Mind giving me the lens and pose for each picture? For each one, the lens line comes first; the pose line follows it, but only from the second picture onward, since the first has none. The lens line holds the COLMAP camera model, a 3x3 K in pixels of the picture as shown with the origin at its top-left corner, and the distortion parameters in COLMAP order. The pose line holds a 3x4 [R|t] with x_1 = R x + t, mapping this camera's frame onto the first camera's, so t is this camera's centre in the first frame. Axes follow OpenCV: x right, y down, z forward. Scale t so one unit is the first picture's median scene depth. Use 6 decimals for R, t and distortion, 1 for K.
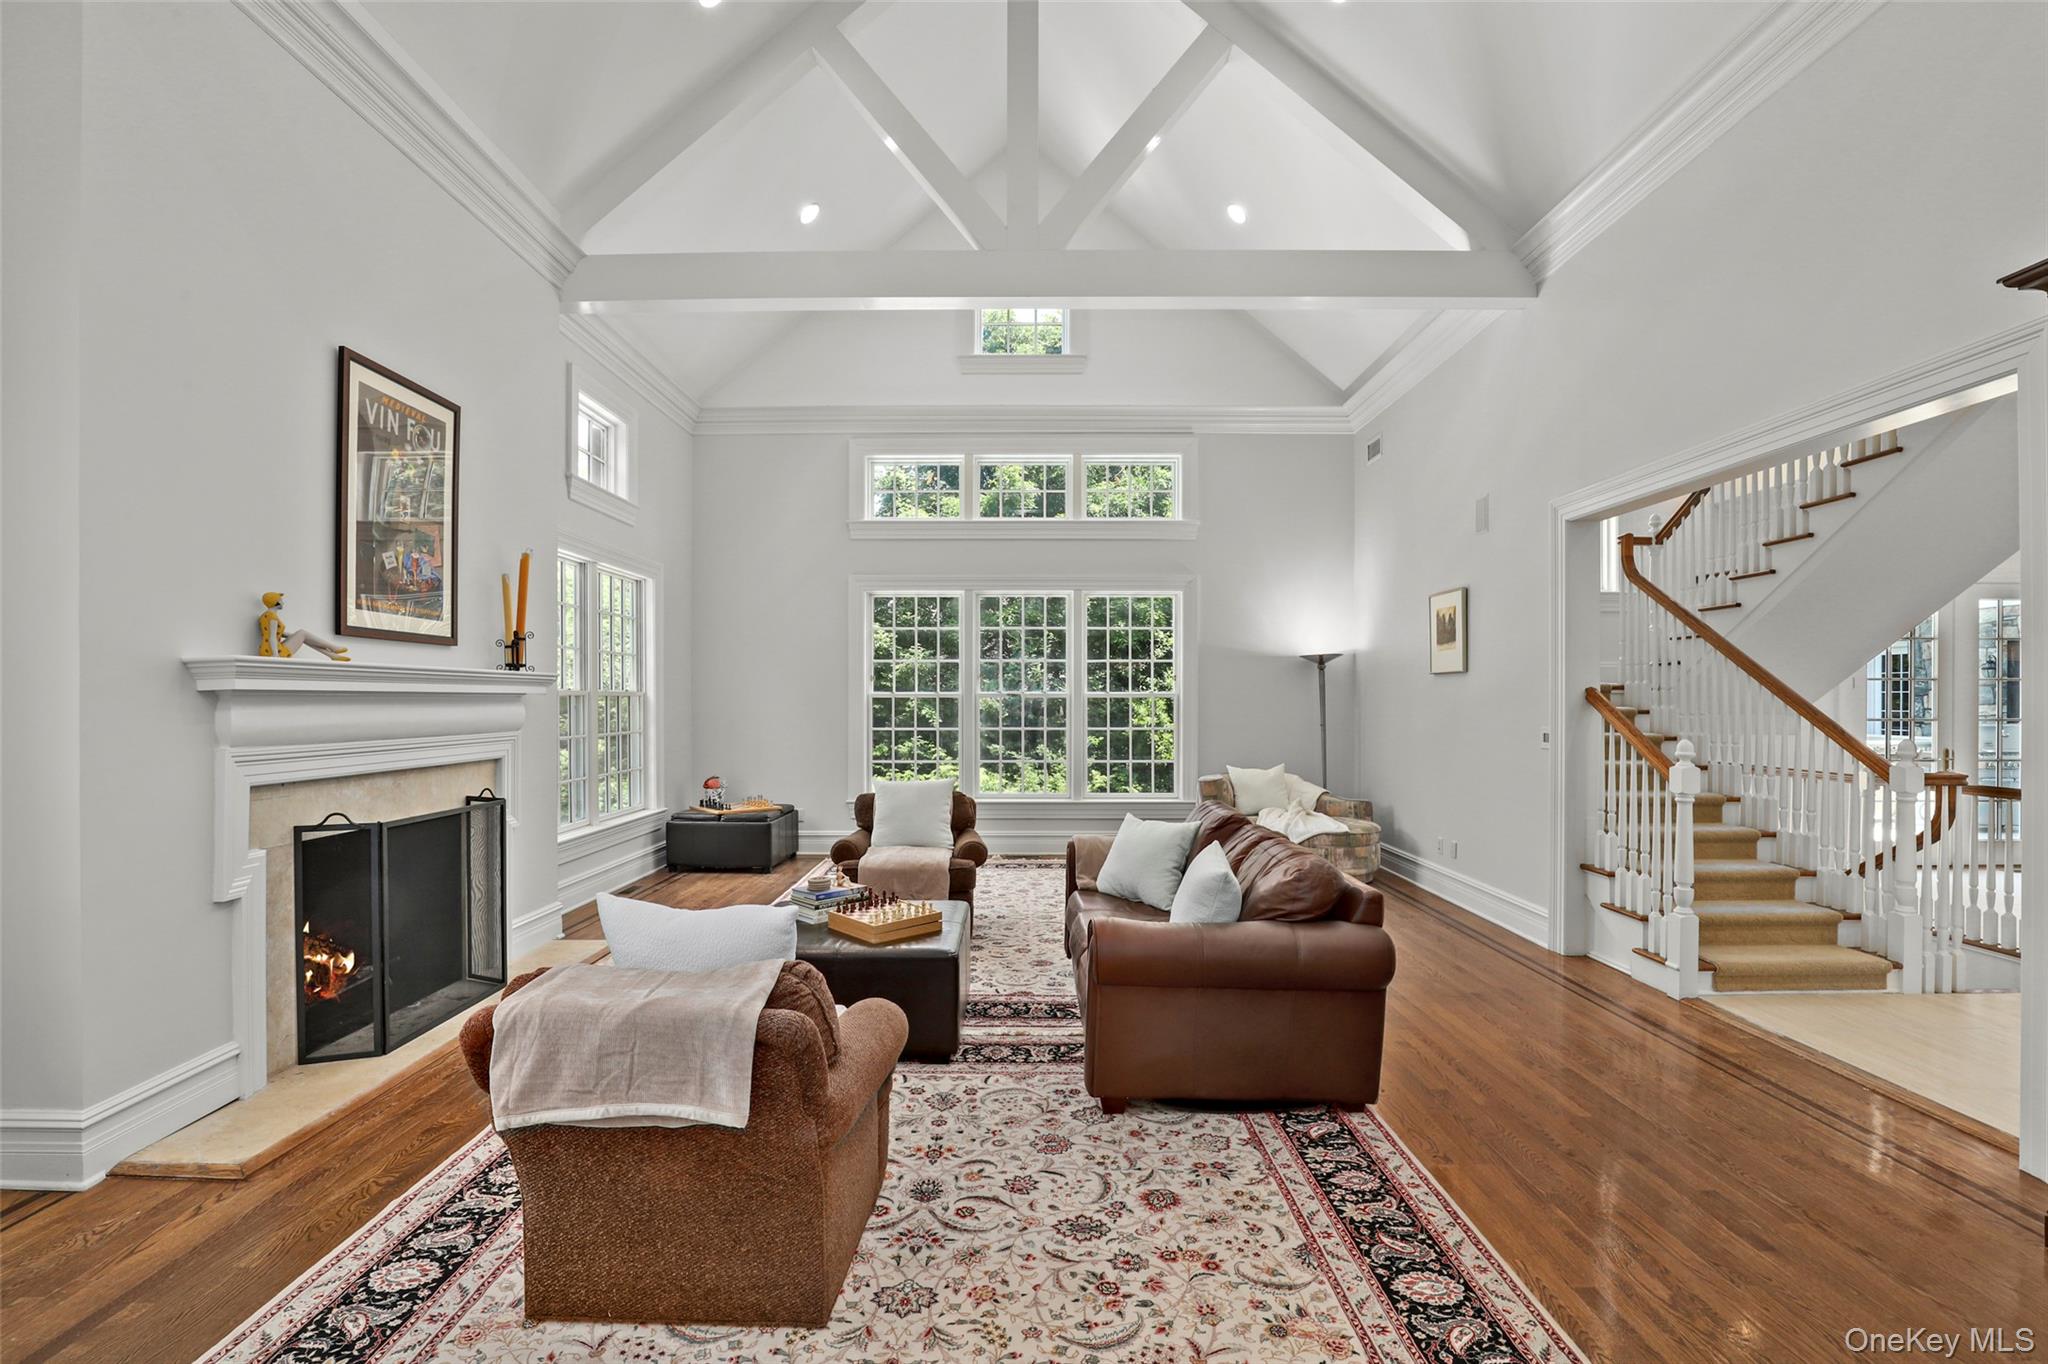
lens RADIAL K [[945.0, 0, 1016.1], [0, 945.0, 694.0], [0, 0, 1]] dist [-0.024872, 0.001717]
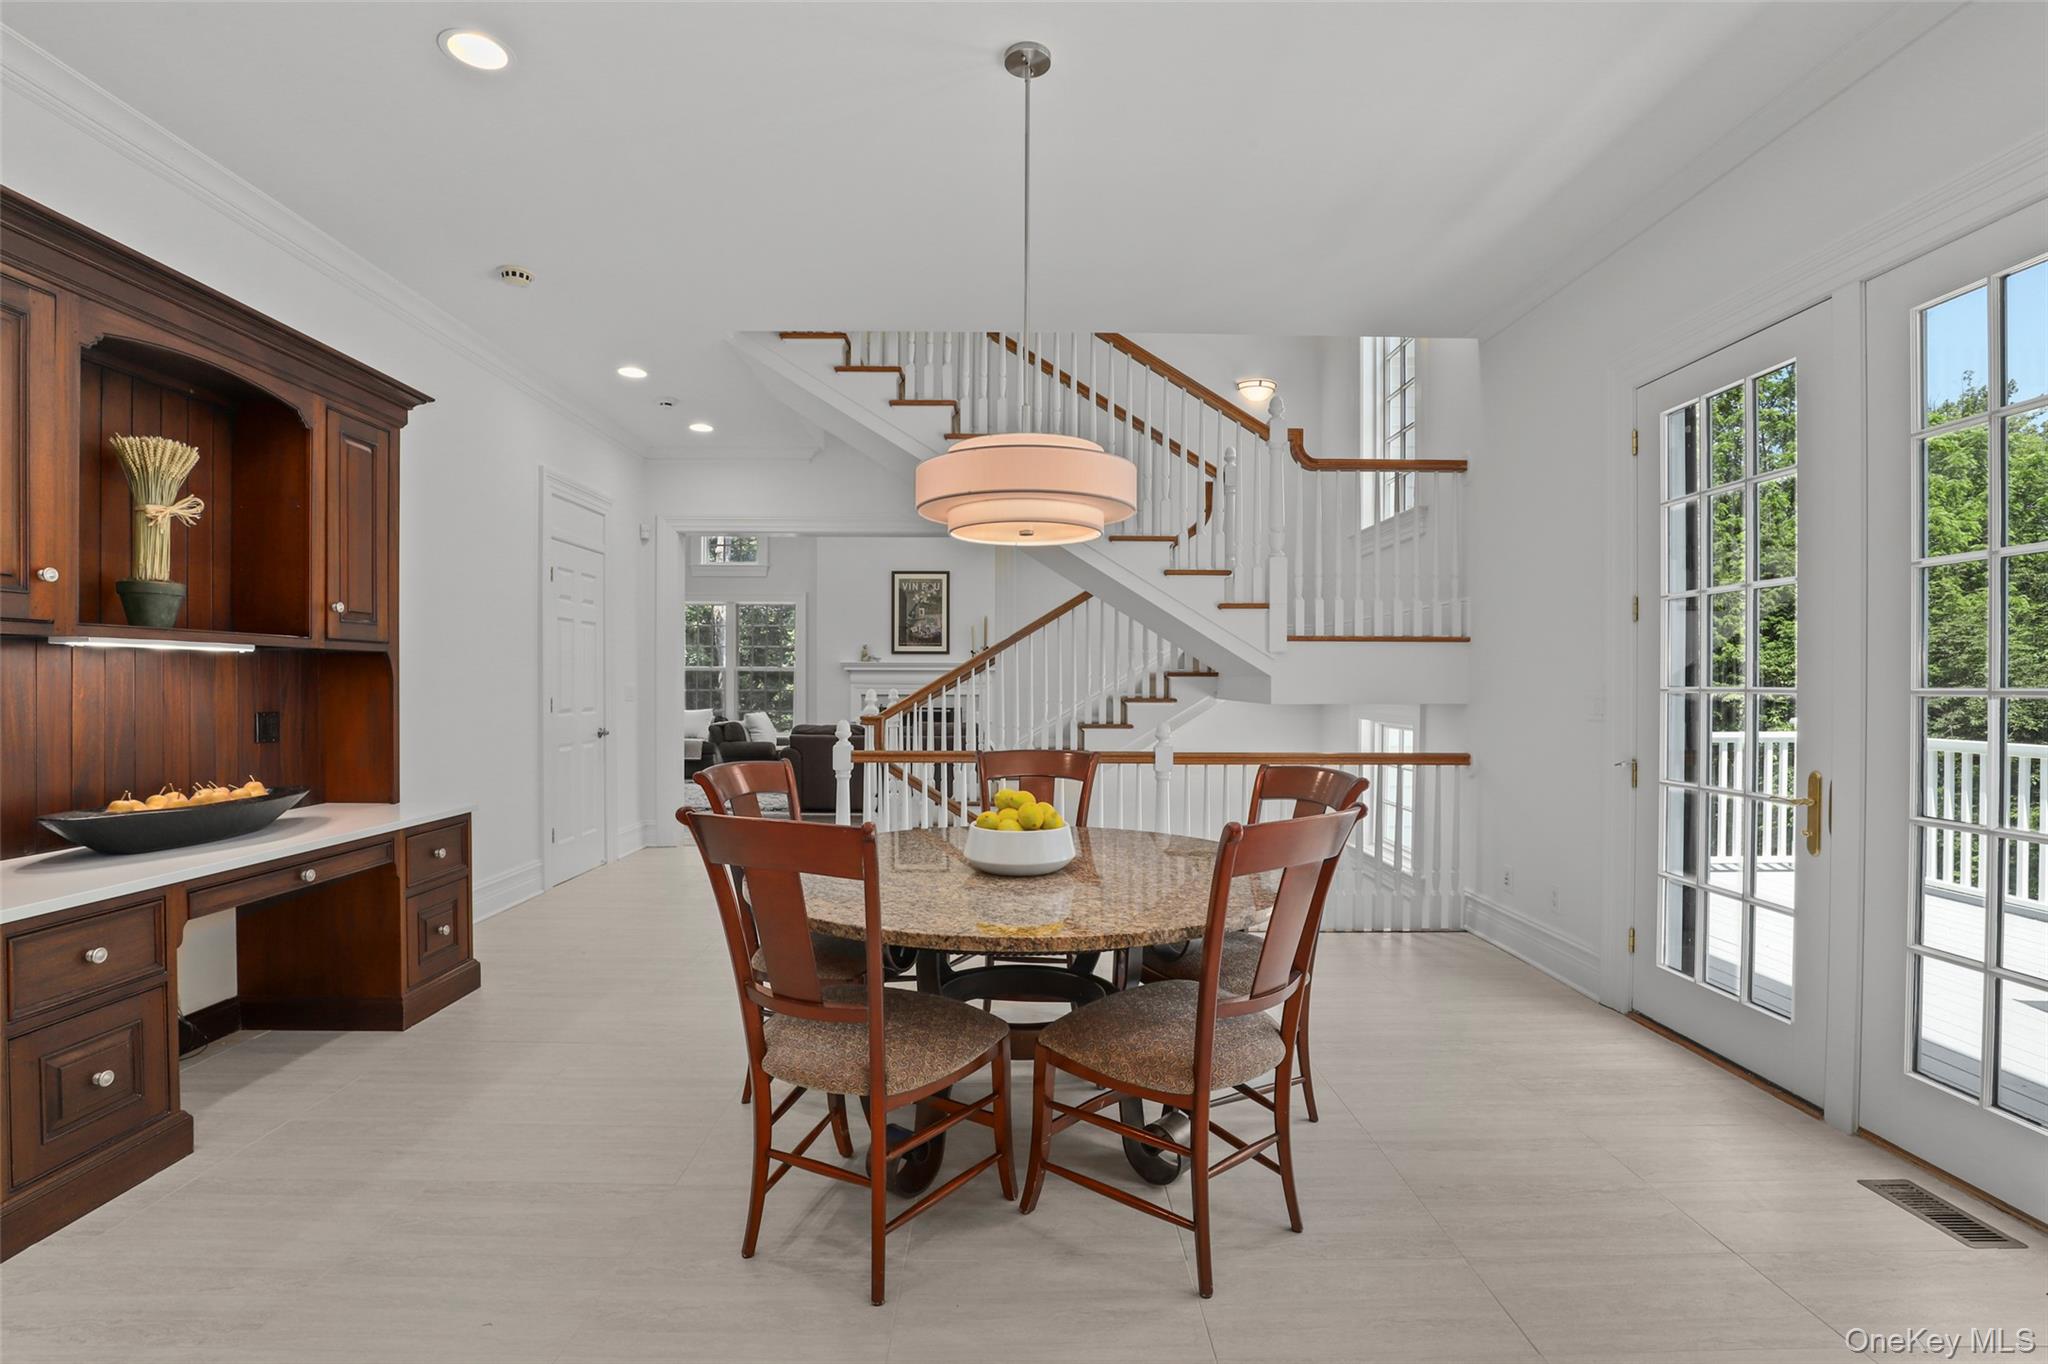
lens RADIAL K [[945.0, 0, 1023.6], [0, 945.0, 684.6], [0, 0, 1]] dist [-0.024872, 0.001717]
pose [[0.021753, 0.004590, -0.999753, 3.290706], [0.002112, 0.999987, 0.004637, 0.040472], [0.999761, -0.002213, 0.021743, 1.654074]]
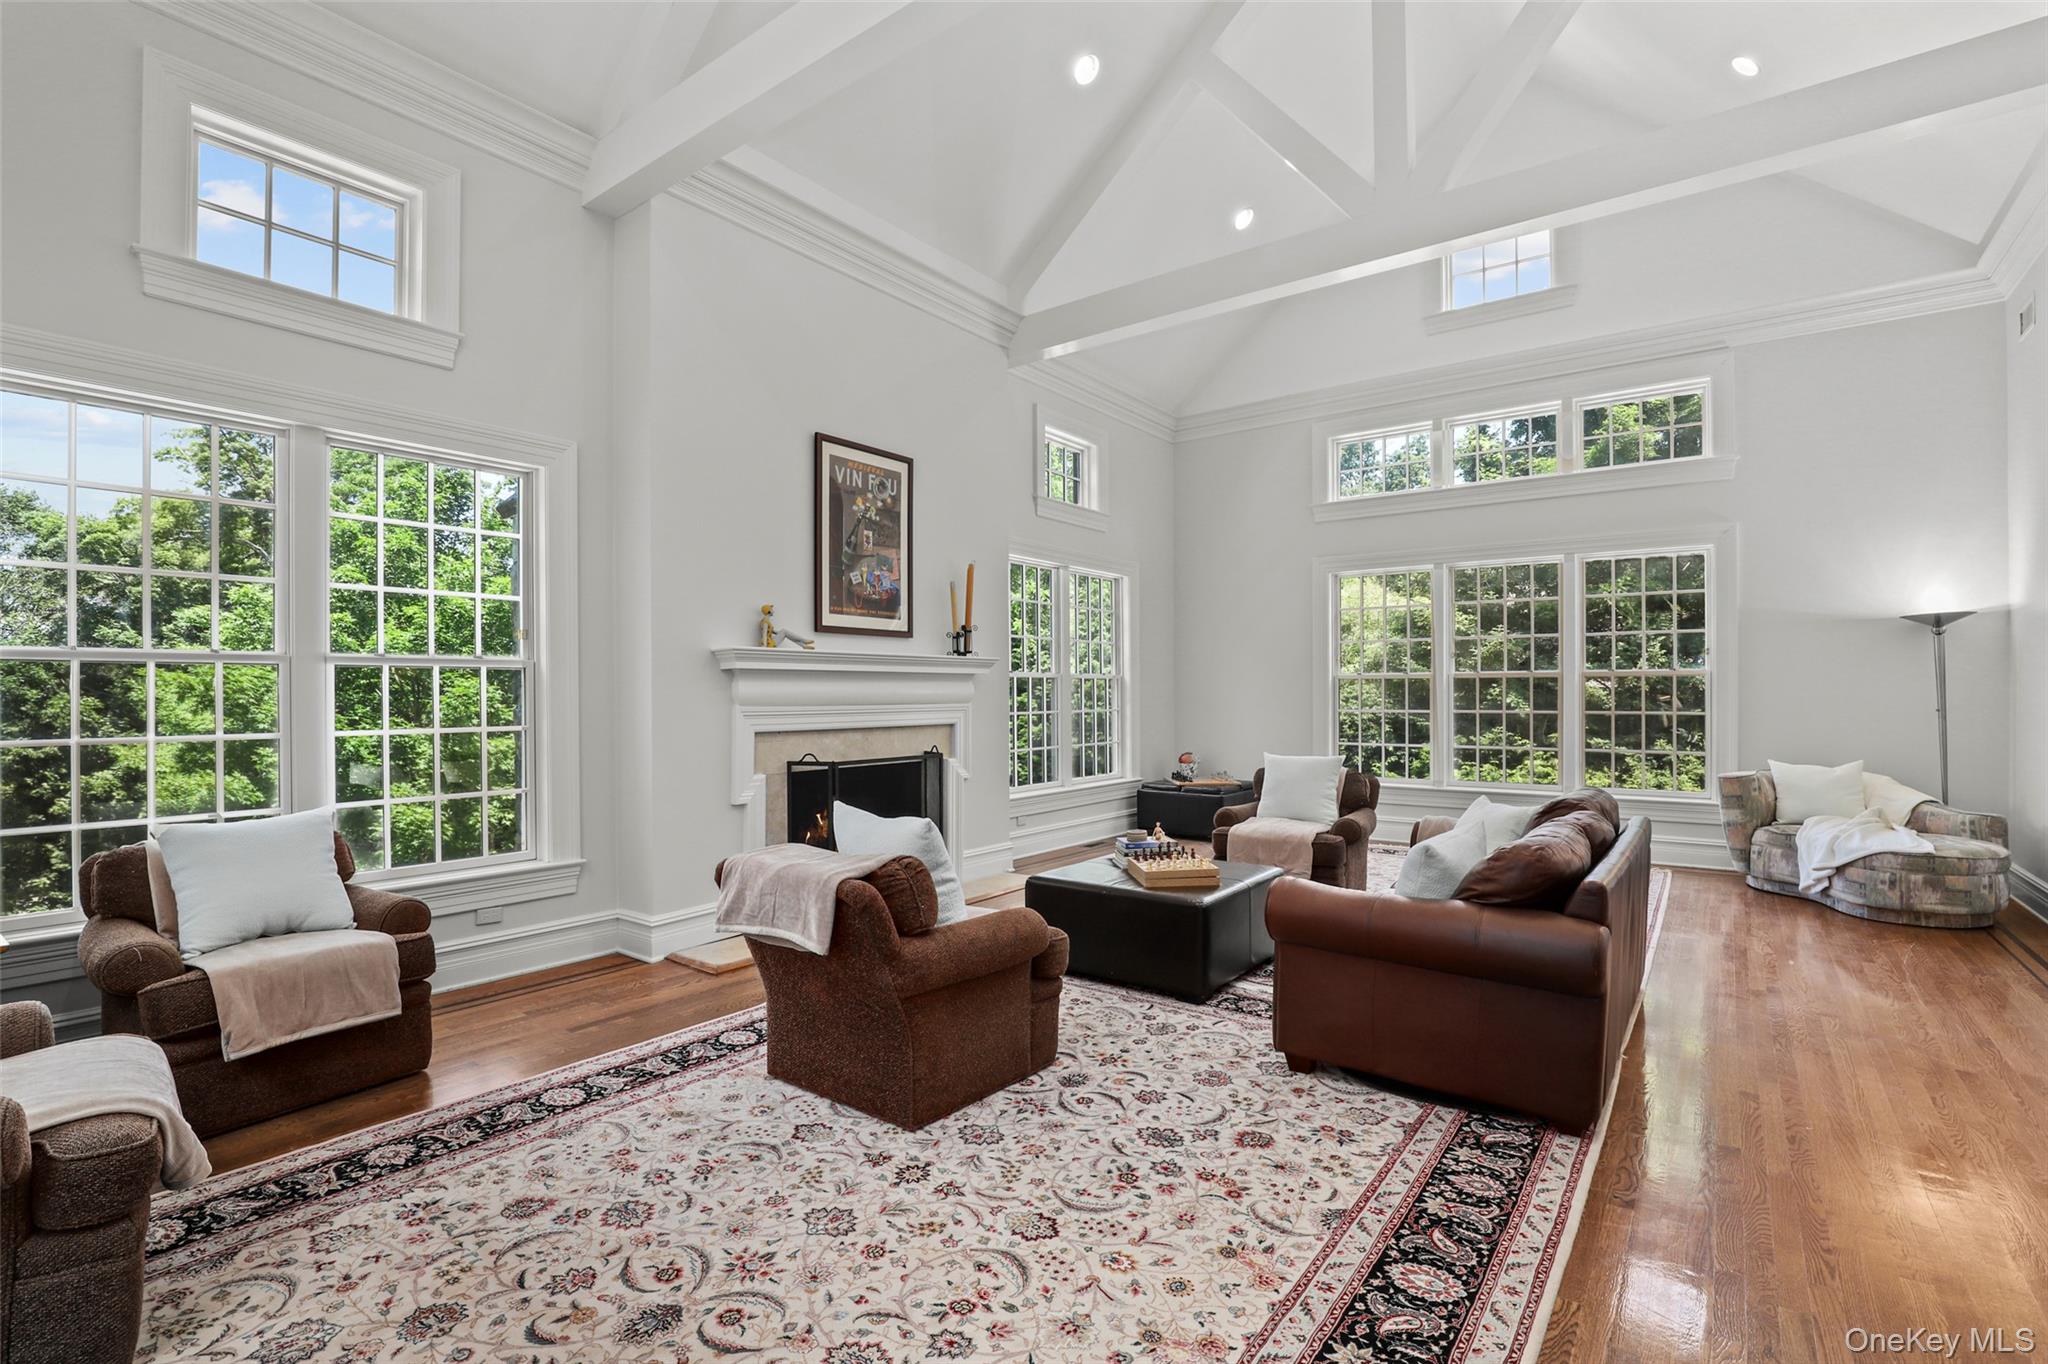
lens RADIAL K [[945.0, 0, 1028.5], [0, 945.0, 688.5], [0, 0, 1]] dist [-0.024872, 0.001717]
pose [[0.805630, -0.005300, -0.592395, 0.477904], [0.006830, 0.999977, 0.000341, 0.030873], [0.592380, -0.004321, 0.805647, 0.013807]]
